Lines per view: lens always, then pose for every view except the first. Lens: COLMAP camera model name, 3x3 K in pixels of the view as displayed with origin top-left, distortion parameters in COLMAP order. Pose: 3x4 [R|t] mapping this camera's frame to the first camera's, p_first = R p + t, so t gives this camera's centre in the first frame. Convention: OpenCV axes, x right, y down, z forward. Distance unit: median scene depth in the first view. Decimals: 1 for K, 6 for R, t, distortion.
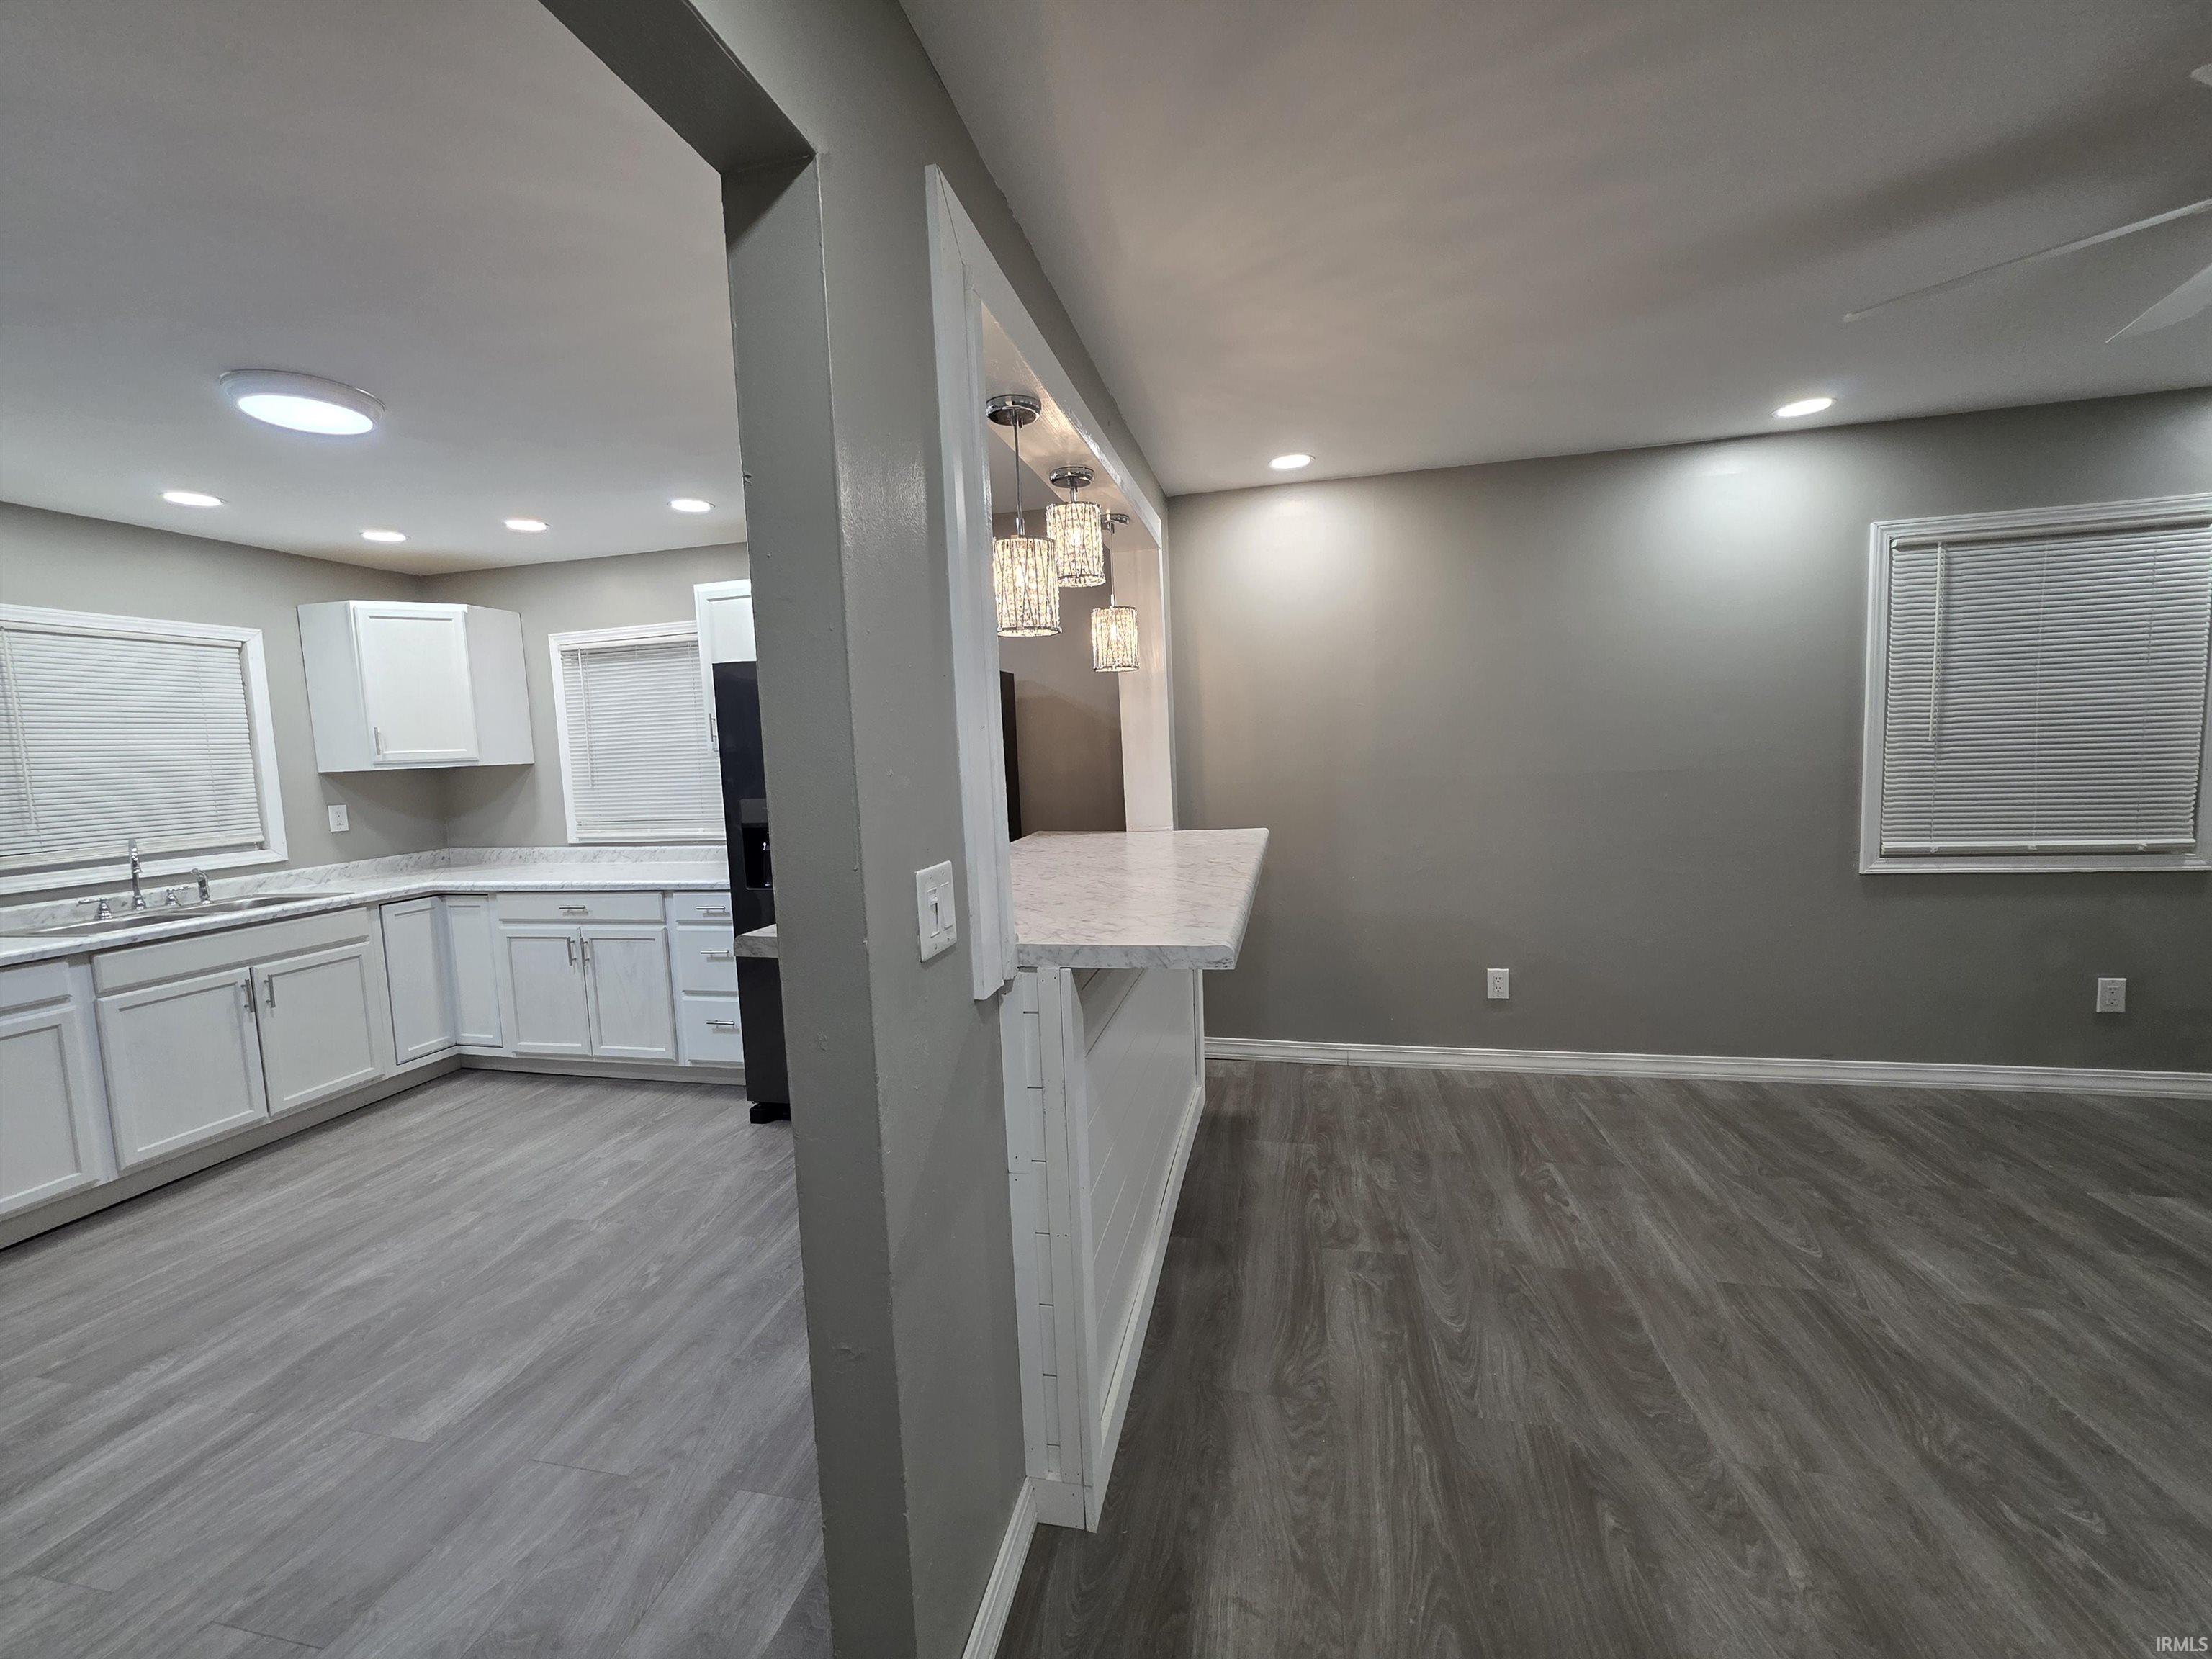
lens RADIAL K [[879.0, 0, 1092.6], [0, 879.0, 824.0], [0, 0, 1]] dist [0.000291, 0.000492]
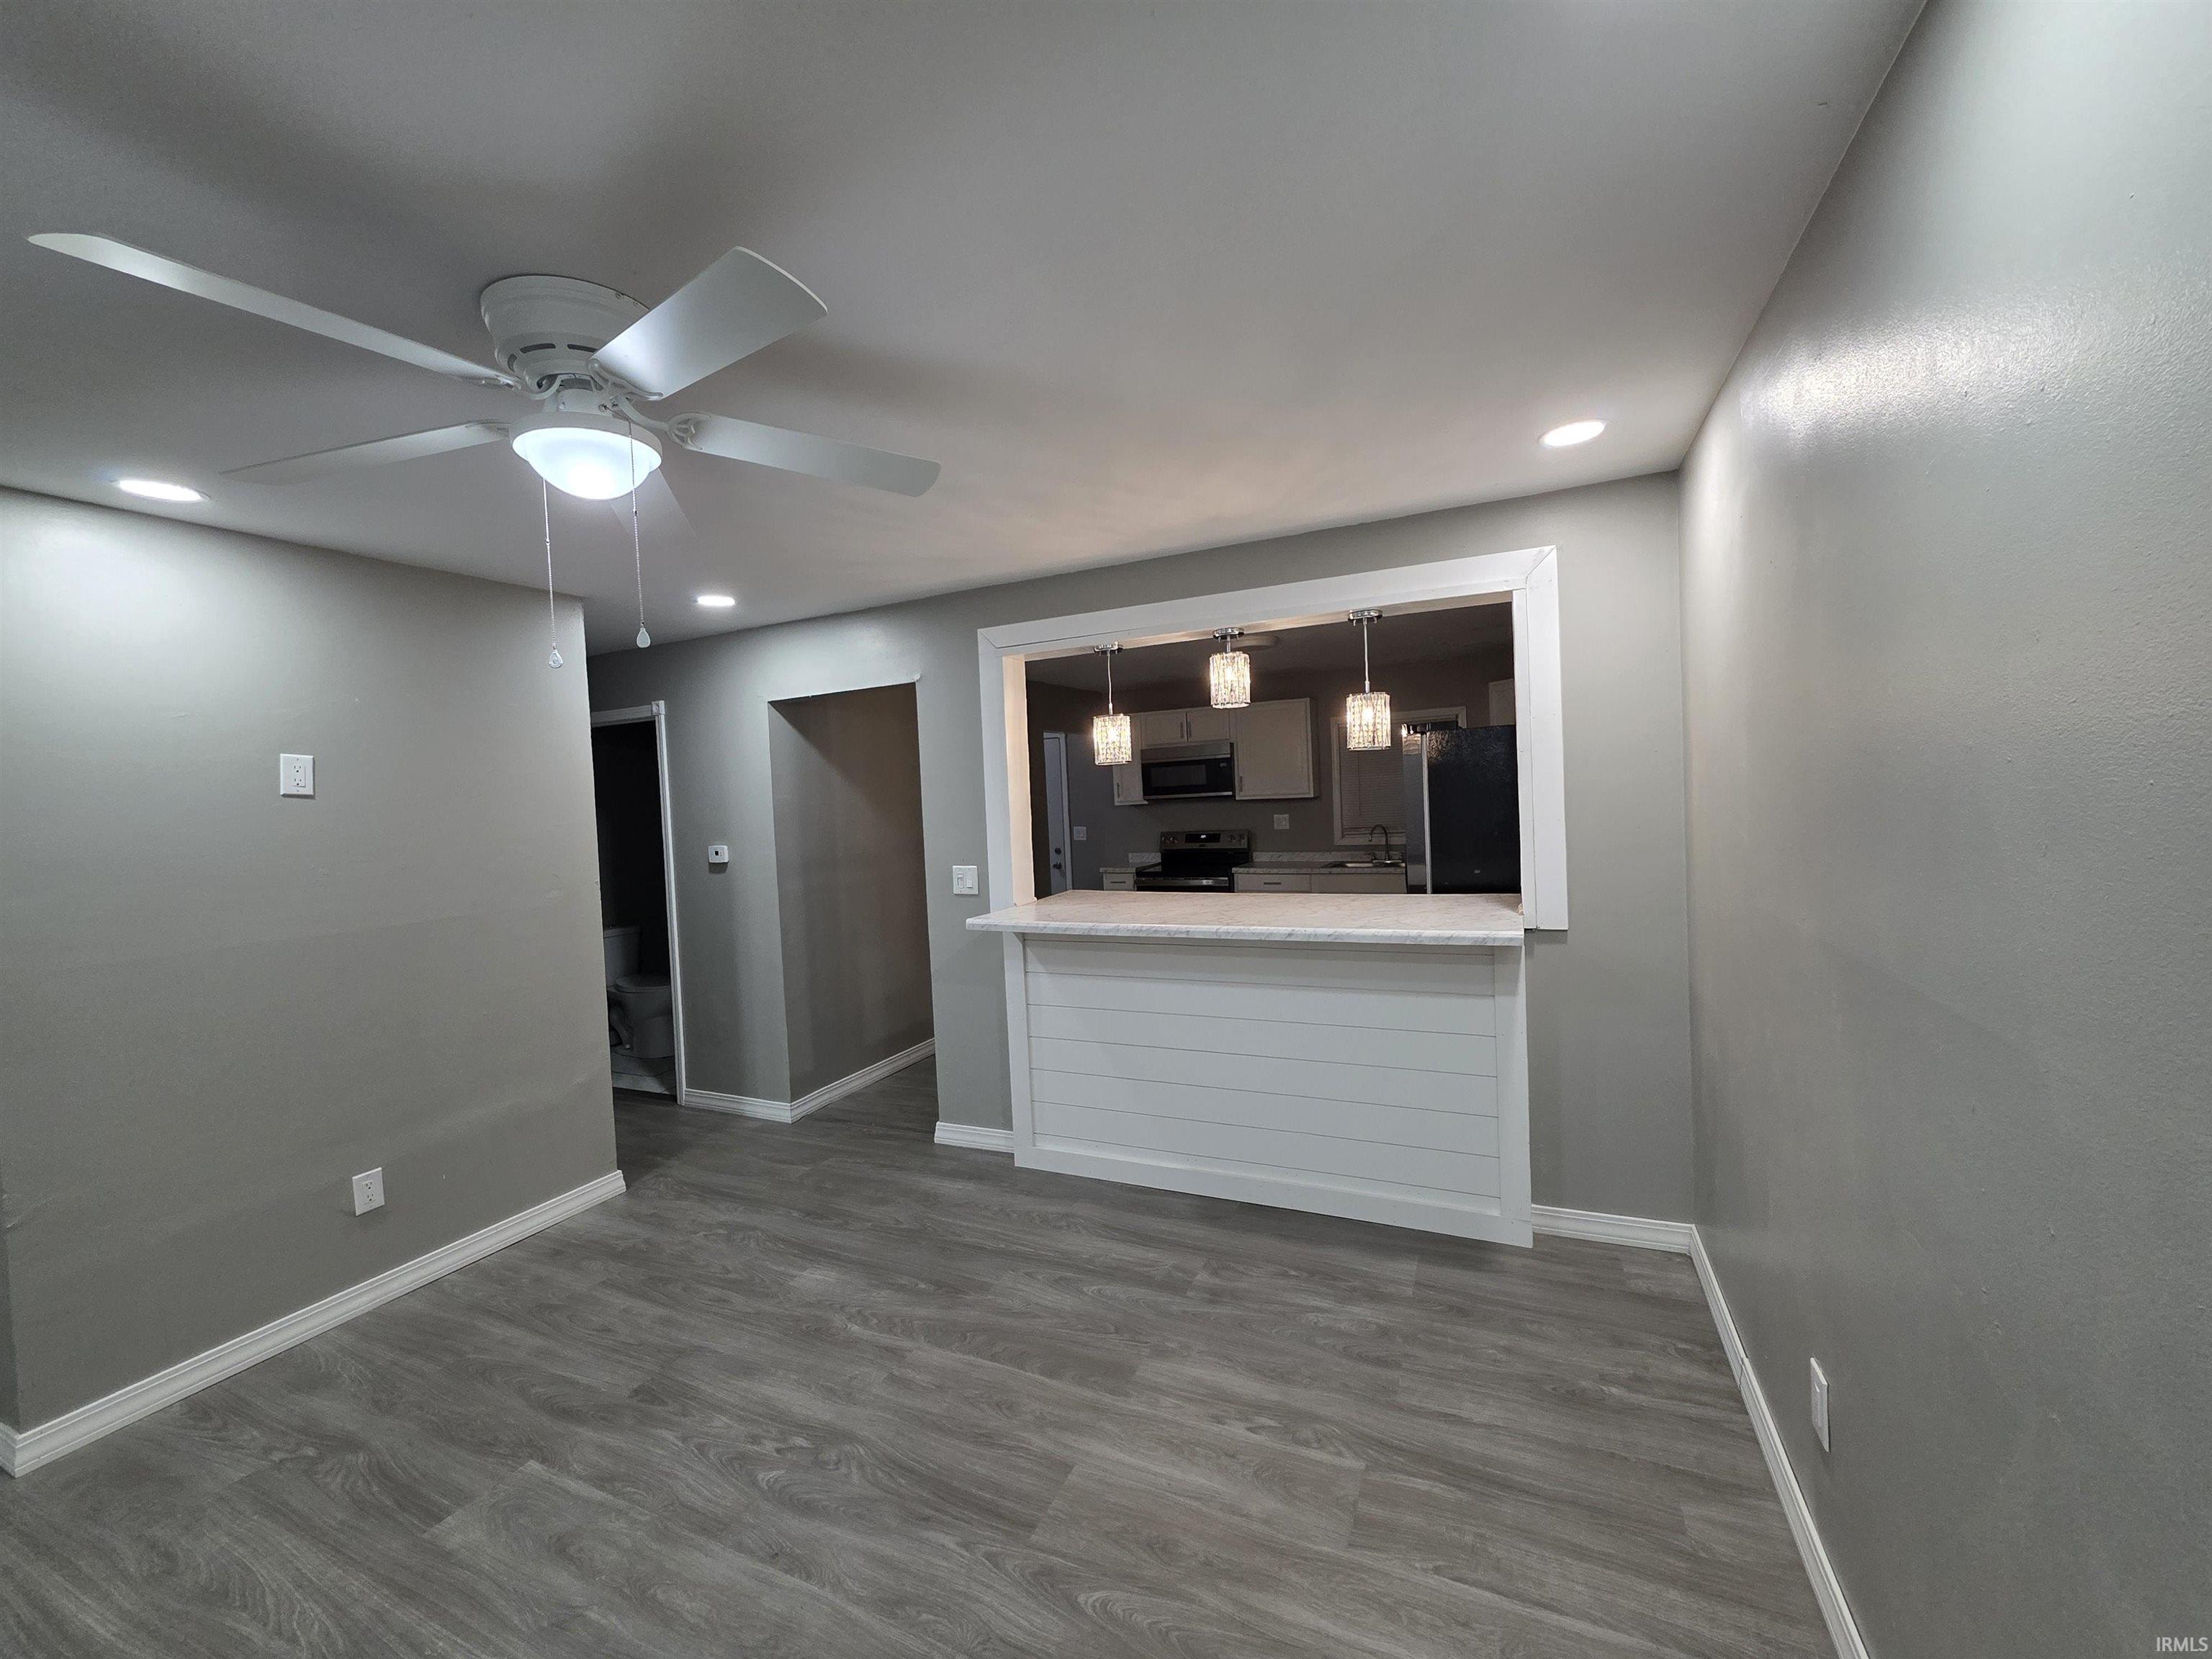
lens RADIAL K [[879.0, 0, 1101.2], [0, 879.0, 826.2], [0, 0, 1]] dist [0.000291, 0.000492]
pose [[-0.201893, 0.088951, -0.975360, 1.523370], [-0.030102, 0.994833, 0.096958, -0.228603], [0.978945, 0.048936, -0.198172, 1.163107]]
